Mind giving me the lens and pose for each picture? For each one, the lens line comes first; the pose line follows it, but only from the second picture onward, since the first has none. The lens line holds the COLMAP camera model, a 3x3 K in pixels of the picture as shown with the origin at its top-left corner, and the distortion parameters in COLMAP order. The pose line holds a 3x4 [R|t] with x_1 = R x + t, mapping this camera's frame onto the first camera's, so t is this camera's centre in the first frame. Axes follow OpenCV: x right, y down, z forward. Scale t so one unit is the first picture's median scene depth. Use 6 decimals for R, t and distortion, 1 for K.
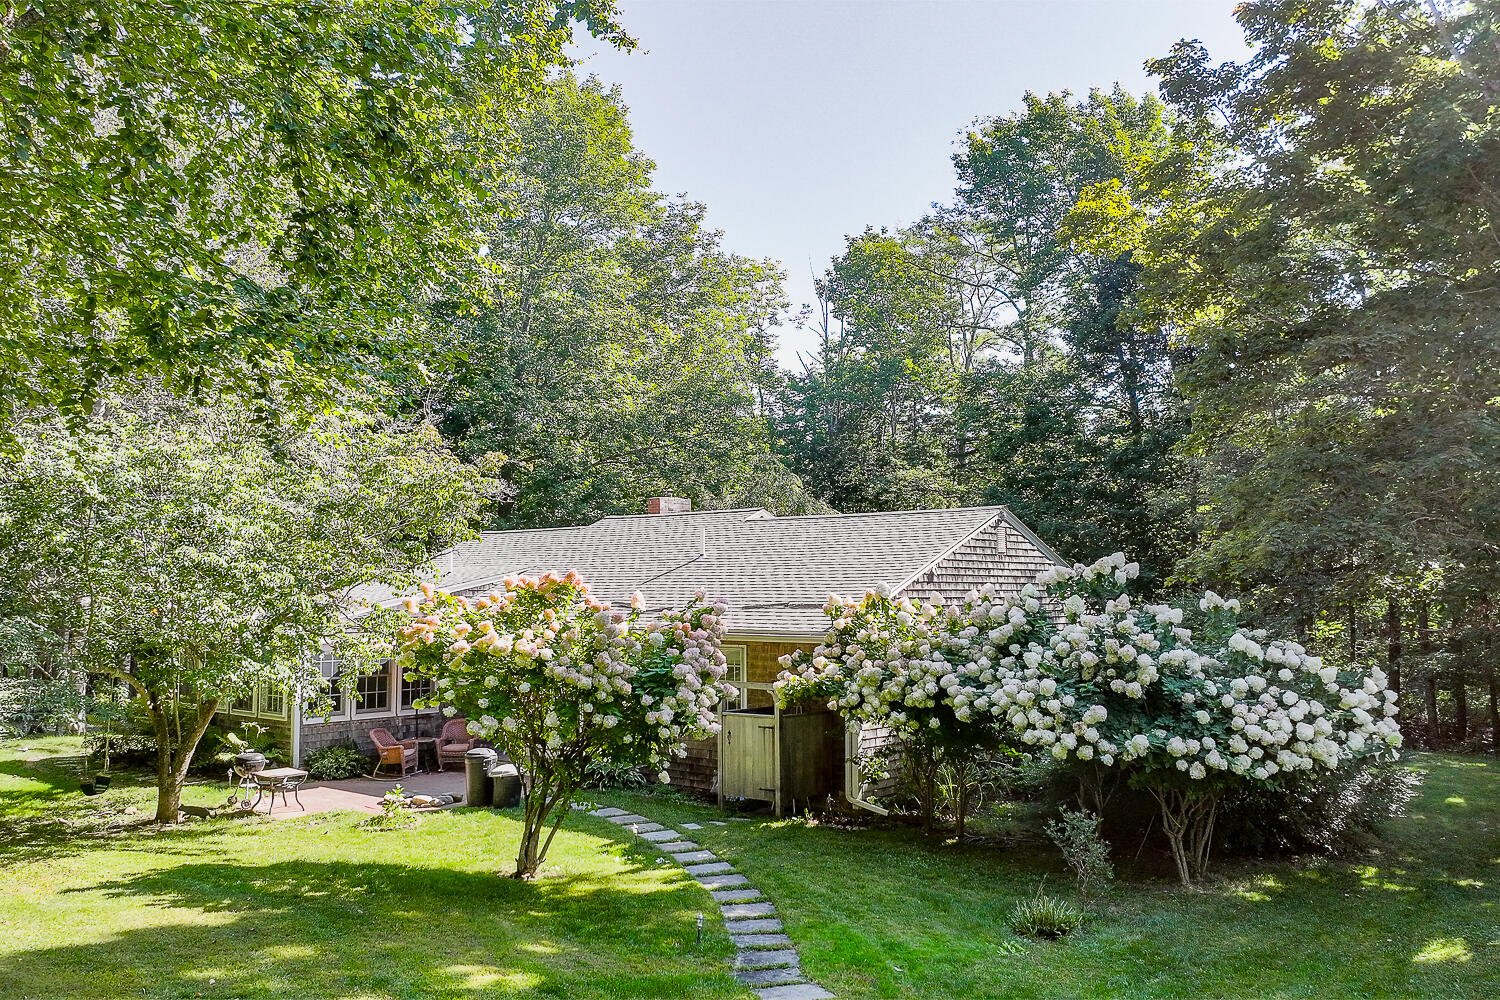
lens RADIAL K [[1263.8, 0, 750.6], [0, 1263.8, 470.1], [0, 0, 1]] dist [0.003600, 0.000382]
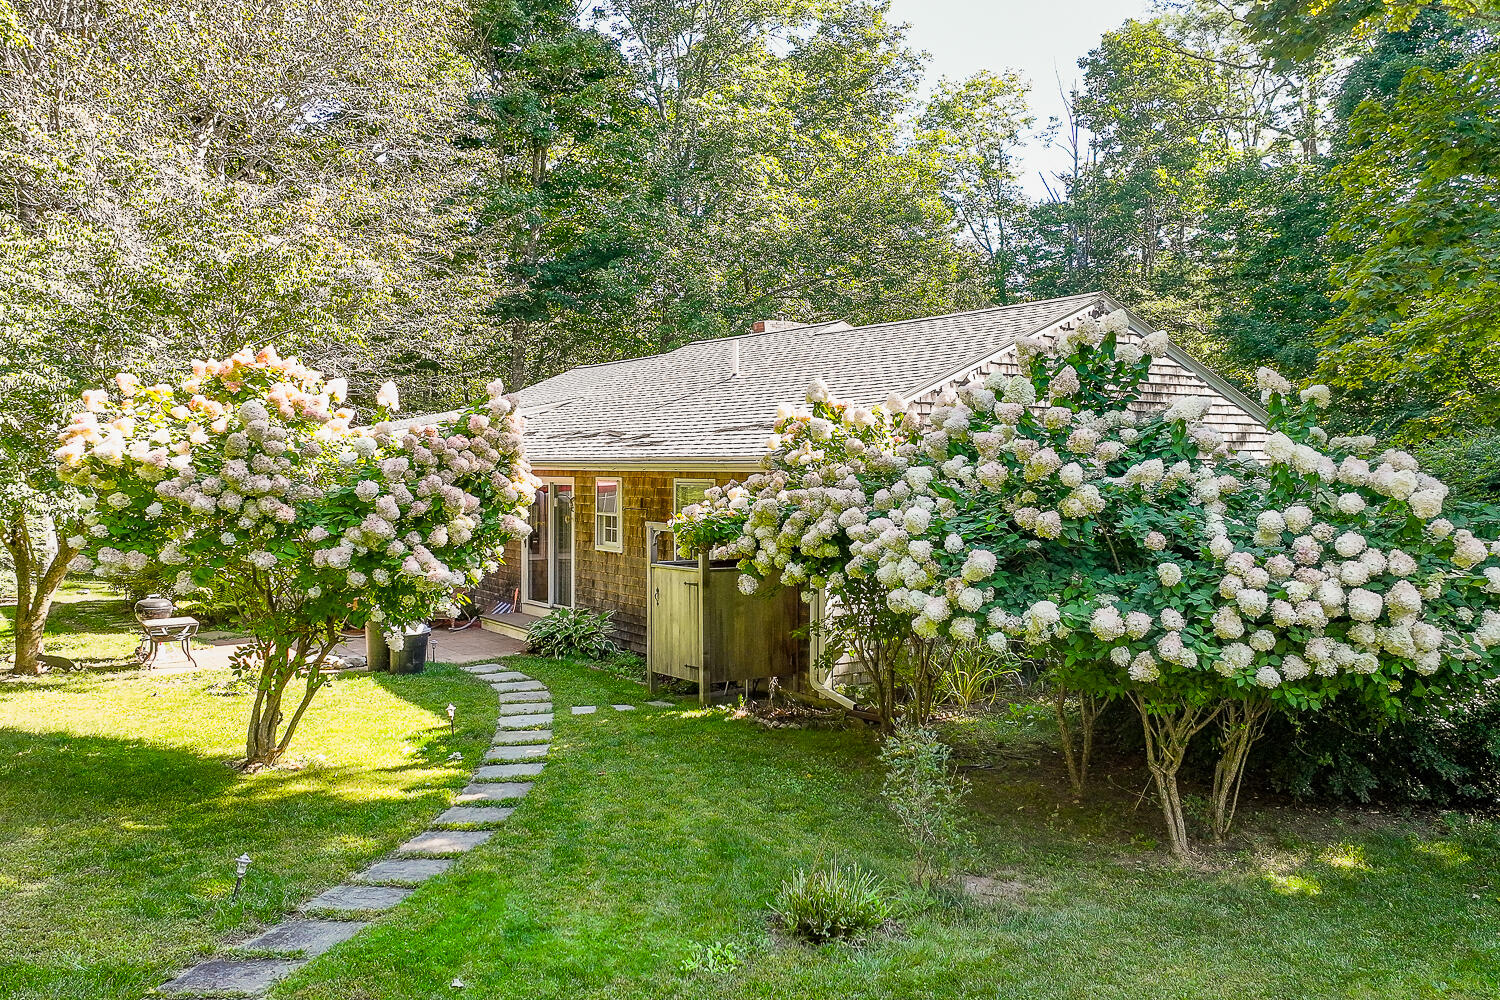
lens RADIAL K [[1263.8, 0, 750.6], [0, 1263.8, 470.1], [0, 0, 1]] dist [0.003600, 0.000382]
pose [[0.964426, 0.002918, -0.264336, 0.319291], [0.023299, 0.995110, 0.095988, 0.089321], [0.263323, -0.098732, 0.959642, 0.408100]]
